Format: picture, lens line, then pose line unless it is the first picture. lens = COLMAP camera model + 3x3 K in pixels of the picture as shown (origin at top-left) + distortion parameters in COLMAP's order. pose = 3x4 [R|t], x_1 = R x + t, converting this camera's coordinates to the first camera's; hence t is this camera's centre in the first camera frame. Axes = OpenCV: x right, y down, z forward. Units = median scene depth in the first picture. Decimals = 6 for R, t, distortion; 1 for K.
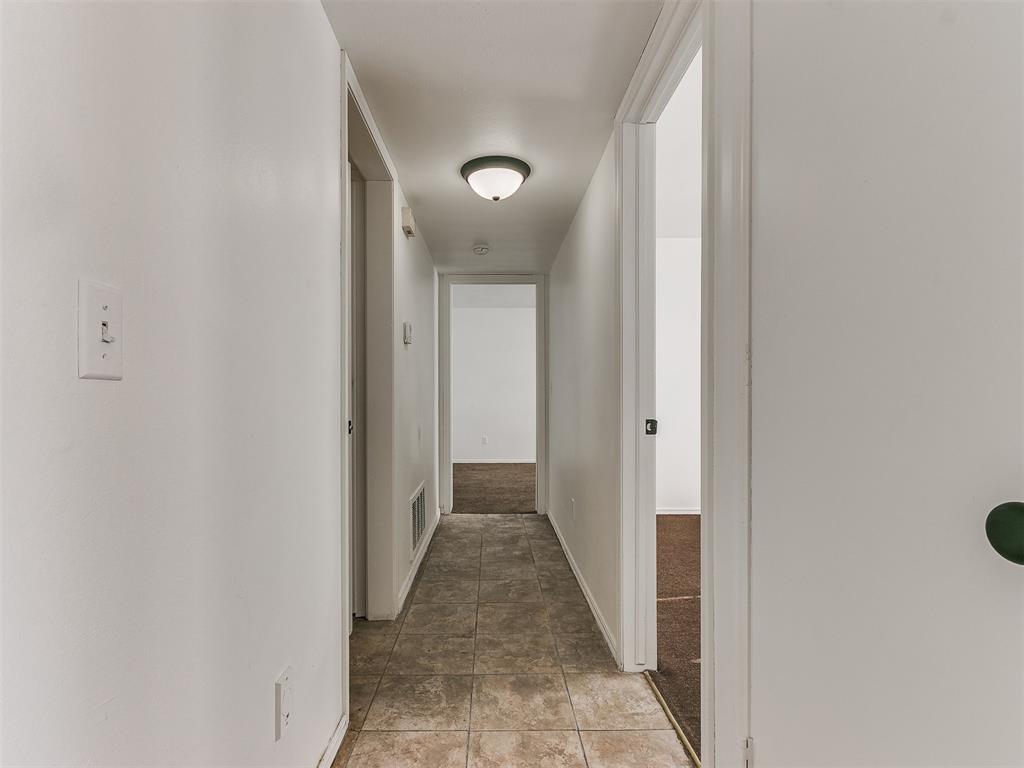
lens RADIAL K [[538.1, 0, 500.8], [0, 538.1, 397.4], [0, 0, 1]] dist [0.003229, -0.000622]
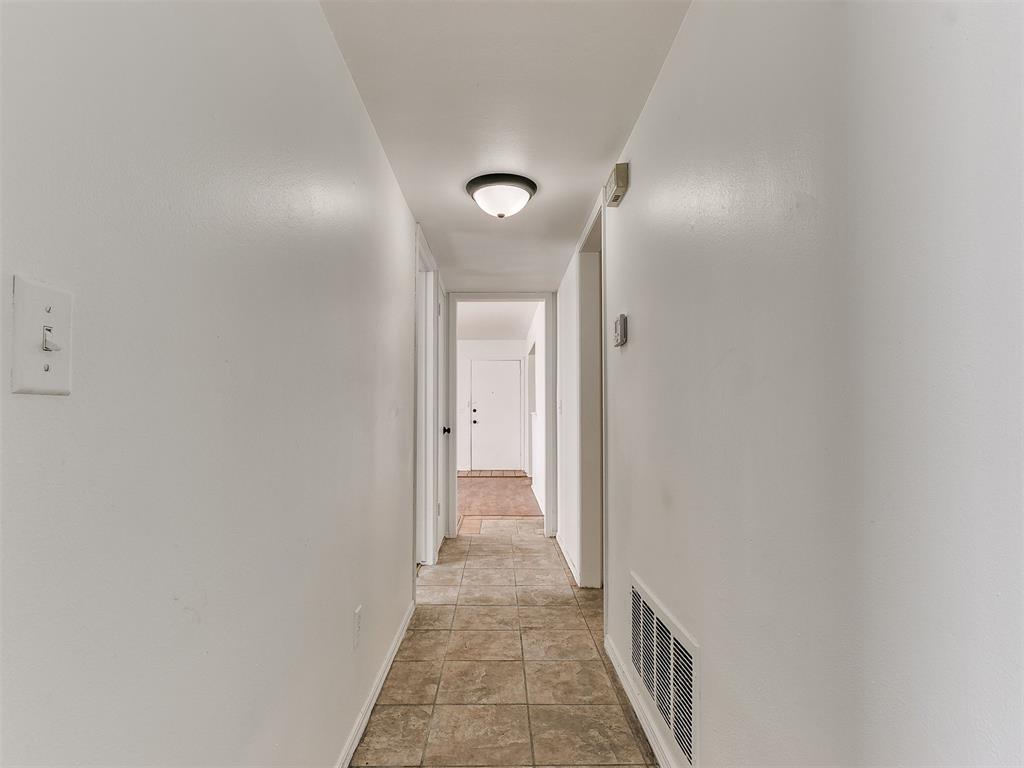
lens RADIAL K [[538.1, 0, 500.8], [0, 538.1, 397.4], [0, 0, 1]] dist [0.003229, -0.000622]
pose [[-0.999923, 0.001942, 0.012222, -0.019159], [0.001515, 0.999391, -0.034851, -0.001963], [-0.012282, -0.034830, -0.999318, 1.932854]]
